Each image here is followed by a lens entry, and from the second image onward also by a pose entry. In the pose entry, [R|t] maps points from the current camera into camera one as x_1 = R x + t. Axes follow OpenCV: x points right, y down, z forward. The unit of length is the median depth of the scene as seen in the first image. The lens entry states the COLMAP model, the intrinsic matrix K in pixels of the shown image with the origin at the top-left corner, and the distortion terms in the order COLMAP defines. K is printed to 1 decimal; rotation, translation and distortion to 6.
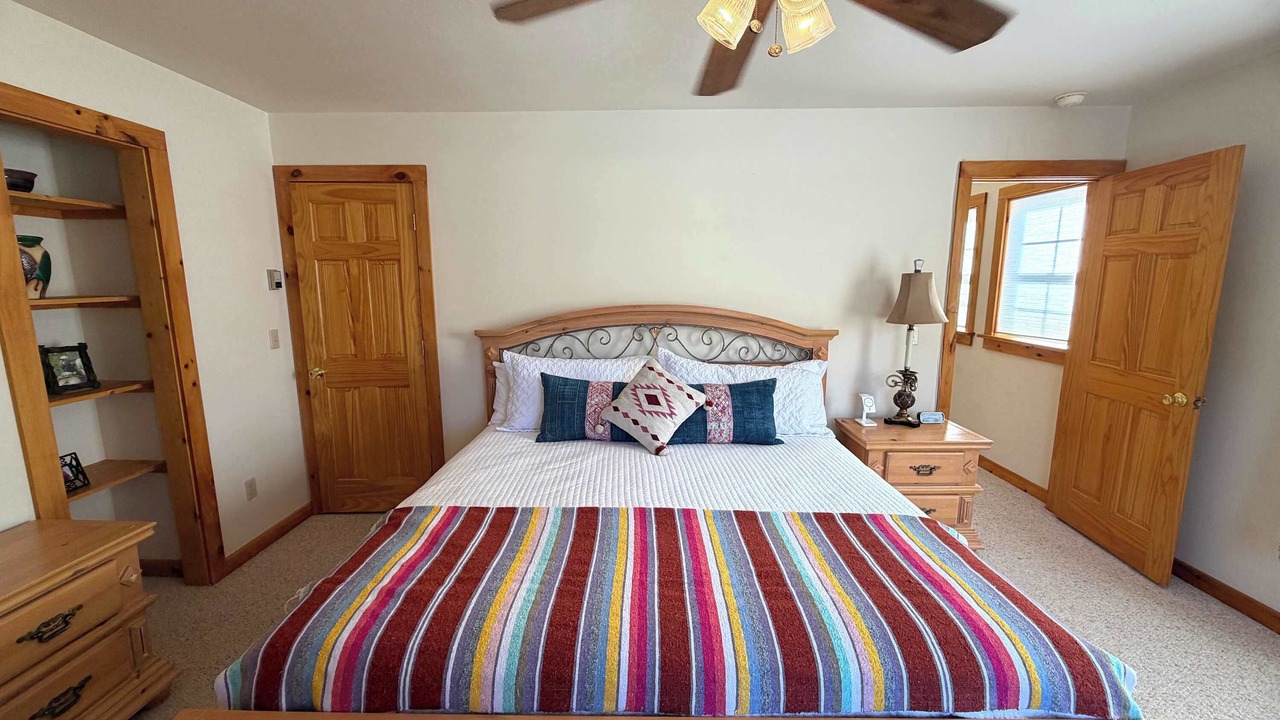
lens RADIAL K [[511.7, 0, 636.3], [0, 511.7, 360.8], [0, 0, 1]] dist [0.000261, -0.000089]
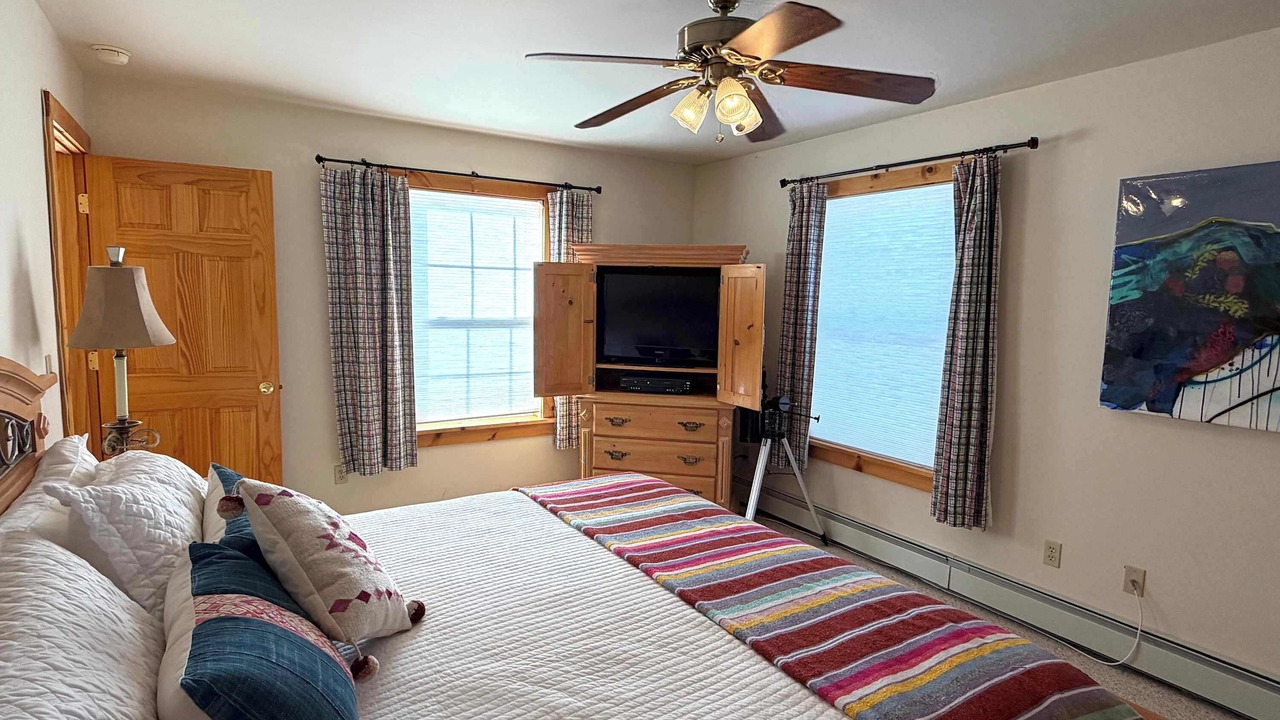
lens RADIAL K [[666.2, 0, 642.8], [0, 666.2, 359.7], [0, 0, 1]] dist [0.003461, 0.000416]
pose [[-0.549322, -0.098744, 0.829756, -0.624760], [0.110844, 0.975607, 0.189483, -0.178556], [-0.828227, 0.196061, -0.524977, 1.127054]]
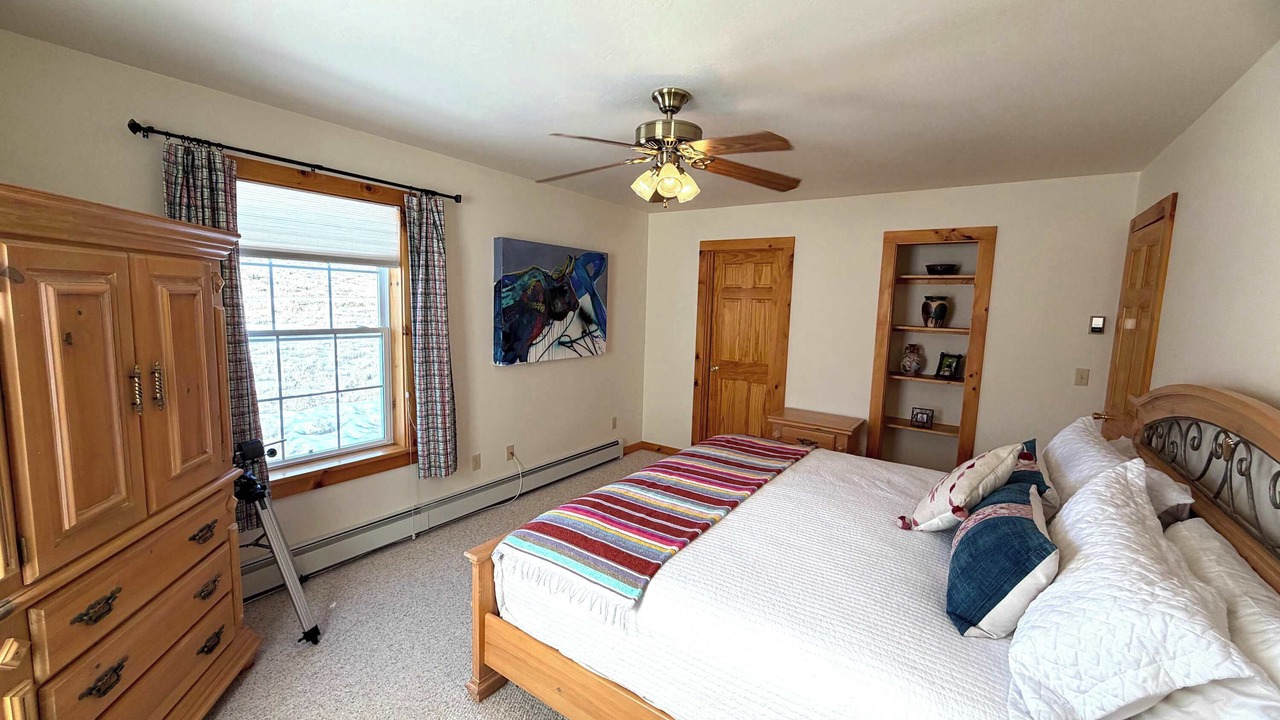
lens RADIAL K [[511.7, 0, 636.3], [0, 511.7, 360.8], [0, 0, 1]] dist [0.000261, -0.000089]
pose [[-0.557600, 0.078271, -0.826411, 1.007499], [-0.162361, 0.966034, 0.201043, -0.188798], [0.814077, 0.246278, -0.525952, 1.033914]]
